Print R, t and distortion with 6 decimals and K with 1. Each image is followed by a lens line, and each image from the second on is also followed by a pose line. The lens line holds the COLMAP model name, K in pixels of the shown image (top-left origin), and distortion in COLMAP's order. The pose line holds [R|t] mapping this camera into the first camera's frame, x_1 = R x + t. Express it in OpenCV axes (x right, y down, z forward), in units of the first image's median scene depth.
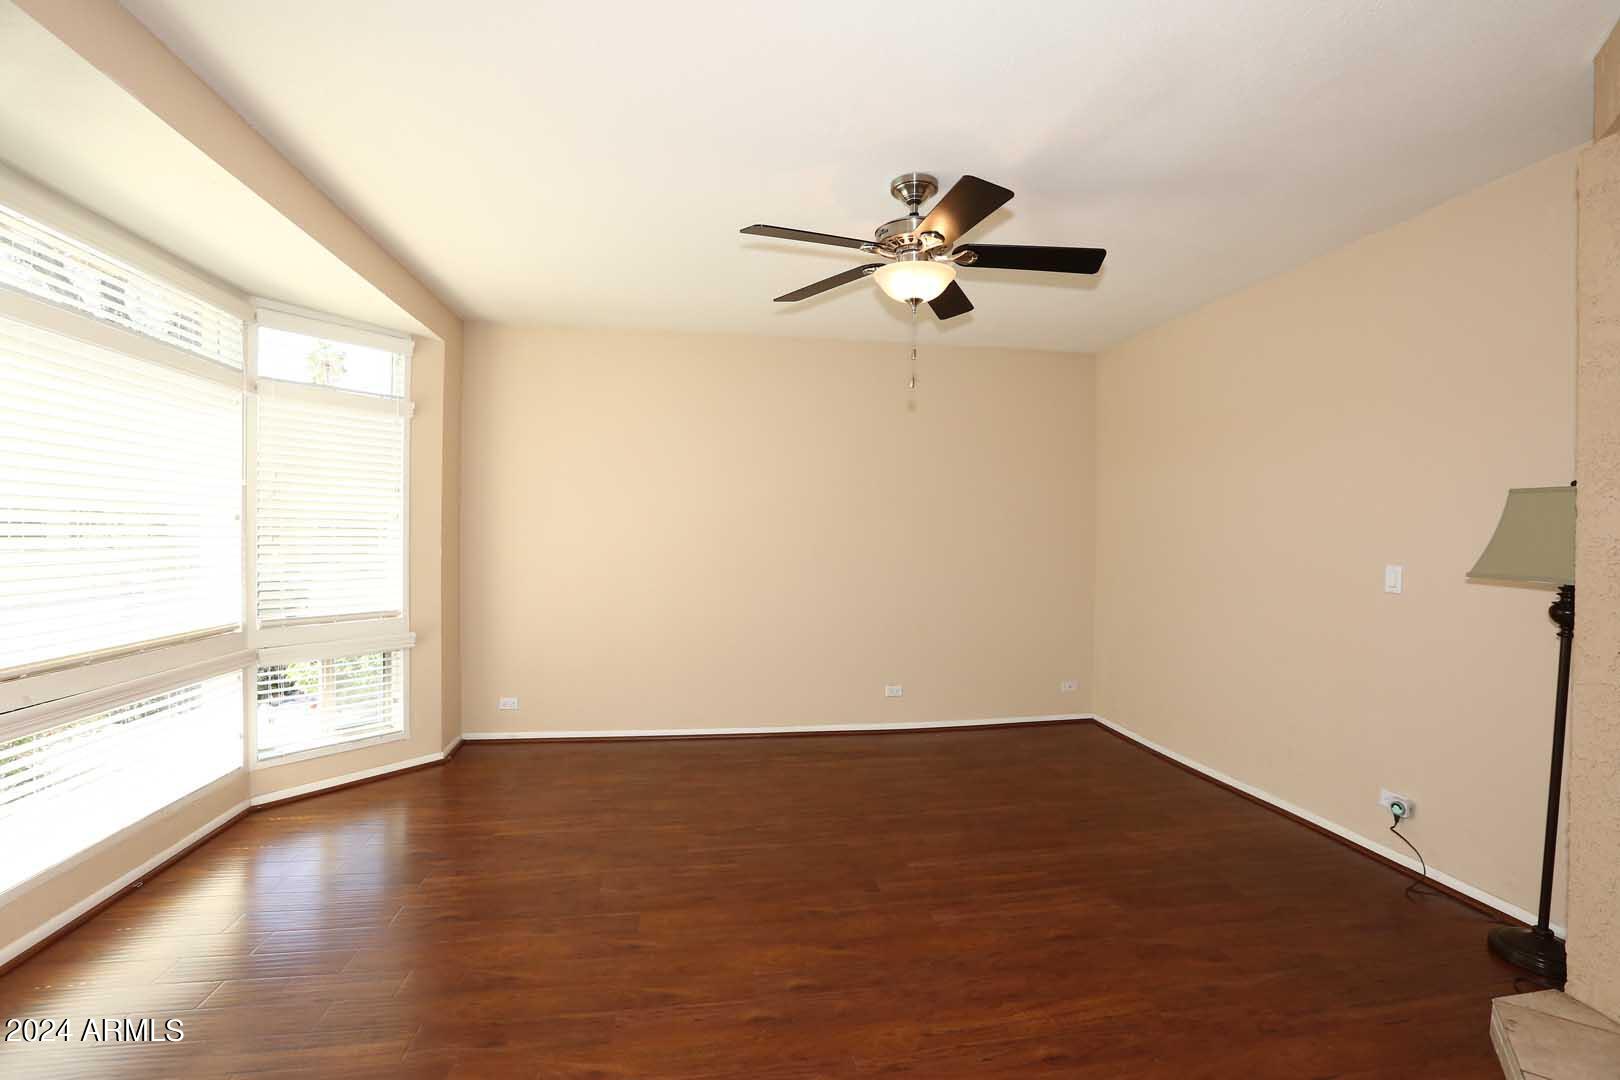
lens RADIAL K [[733.5, 0, 801.8], [0, 733.5, 540.0], [0, 0, 1]] dist [-0.060969, 0.023210]
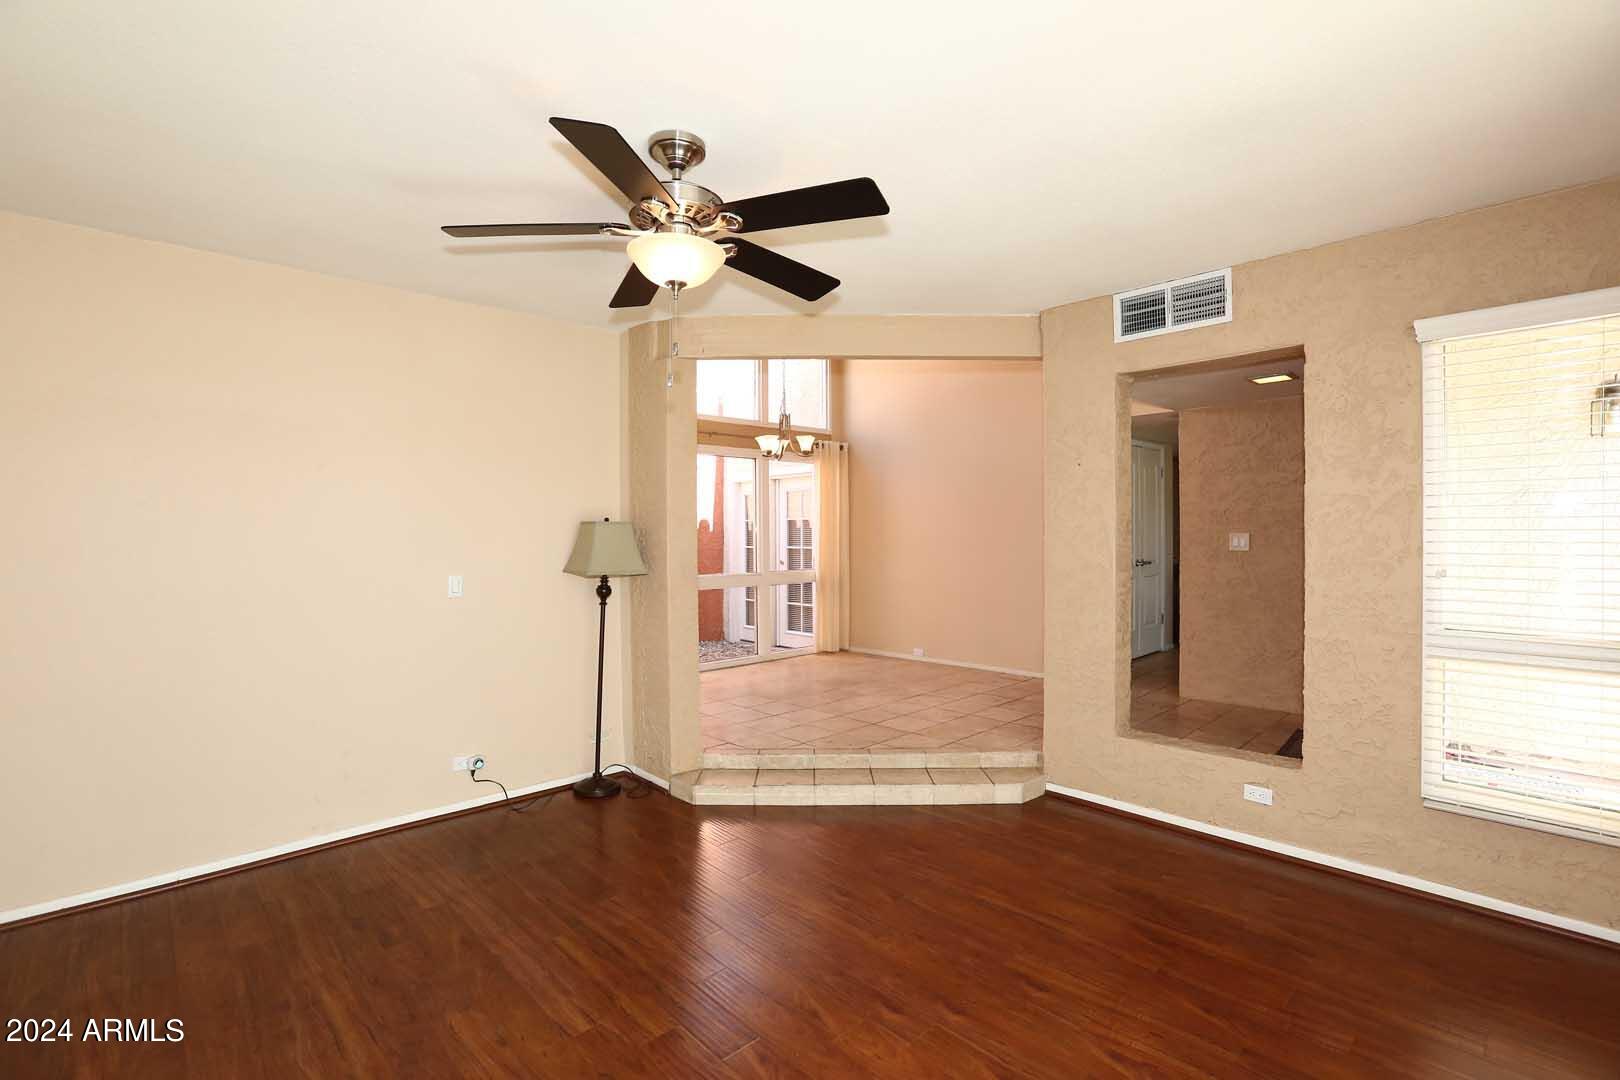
lens RADIAL K [[733.5, 0, 801.8], [0, 733.5, 540.0], [0, 0, 1]] dist [-0.060969, 0.023210]
pose [[-0.565197, -0.002243, 0.824953, -0.477742], [0.022335, 0.999588, 0.018020, -0.031132], [-0.824653, 0.028610, -0.564915, 1.051241]]
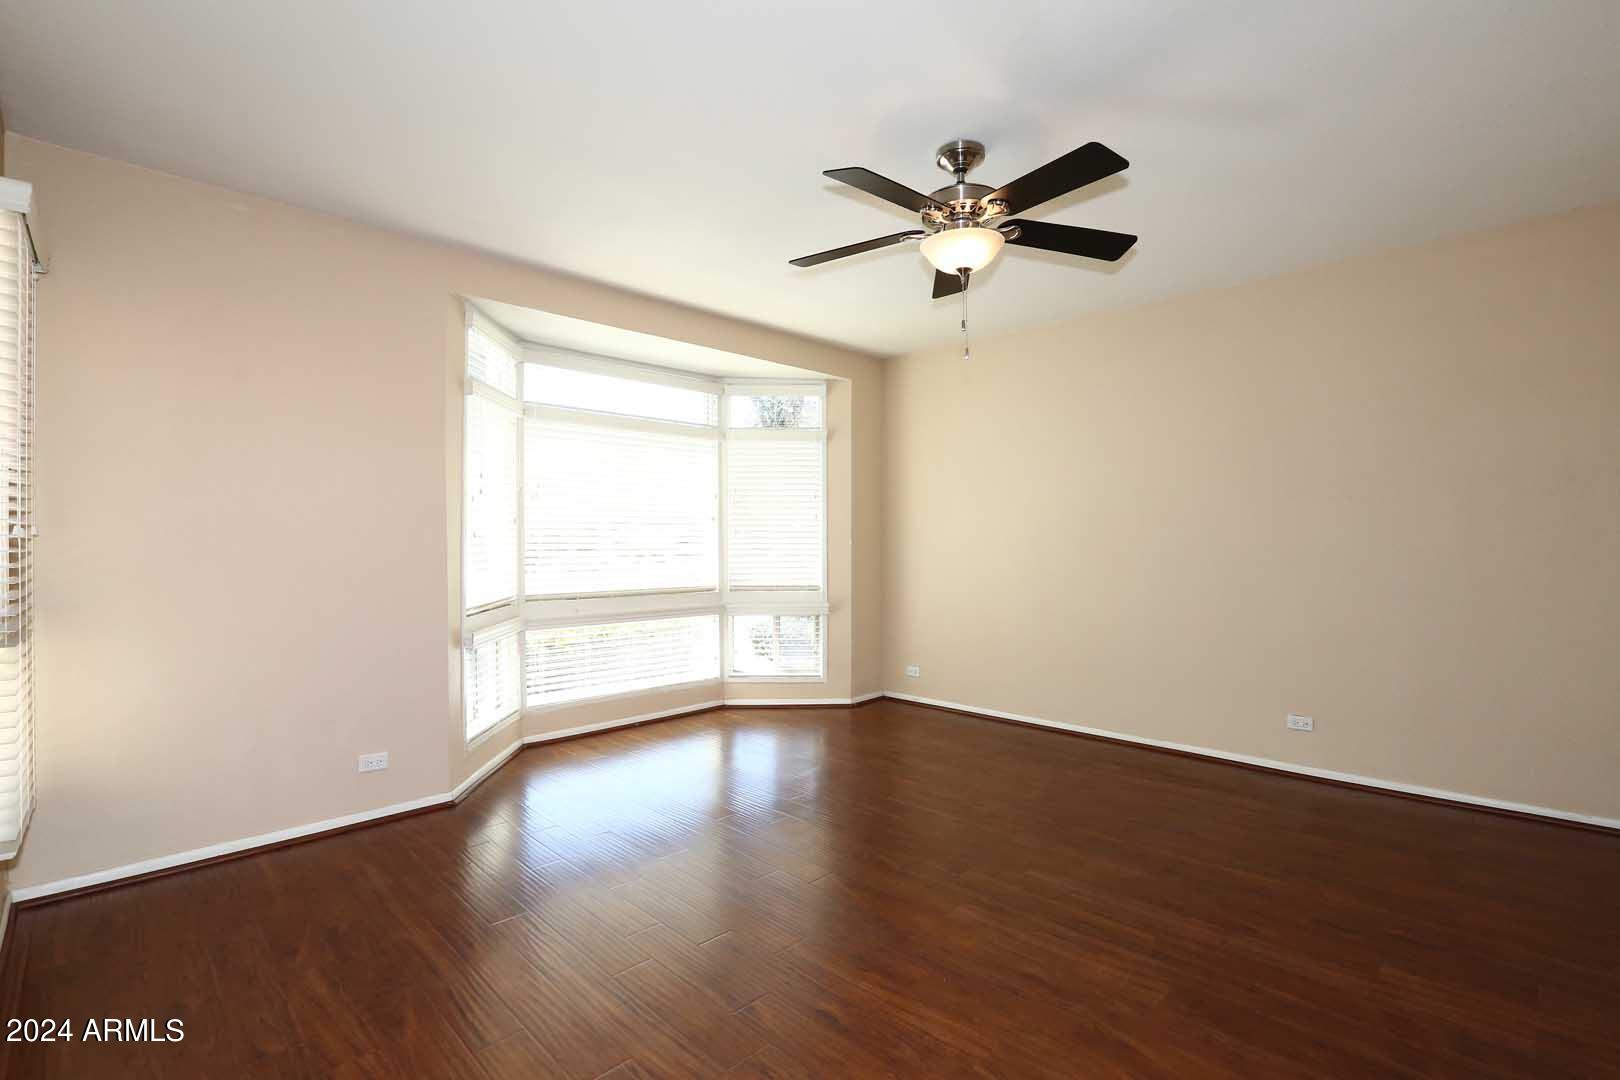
lens RADIAL K [[733.5, 0, 801.8], [0, 733.5, 540.0], [0, 0, 1]] dist [-0.060969, 0.023210]
pose [[0.585067, -0.011201, -0.810908, 0.636032], [-0.000639, 0.999898, -0.014272, 0.037372], [0.810985, 0.008868, 0.585000, 0.201936]]
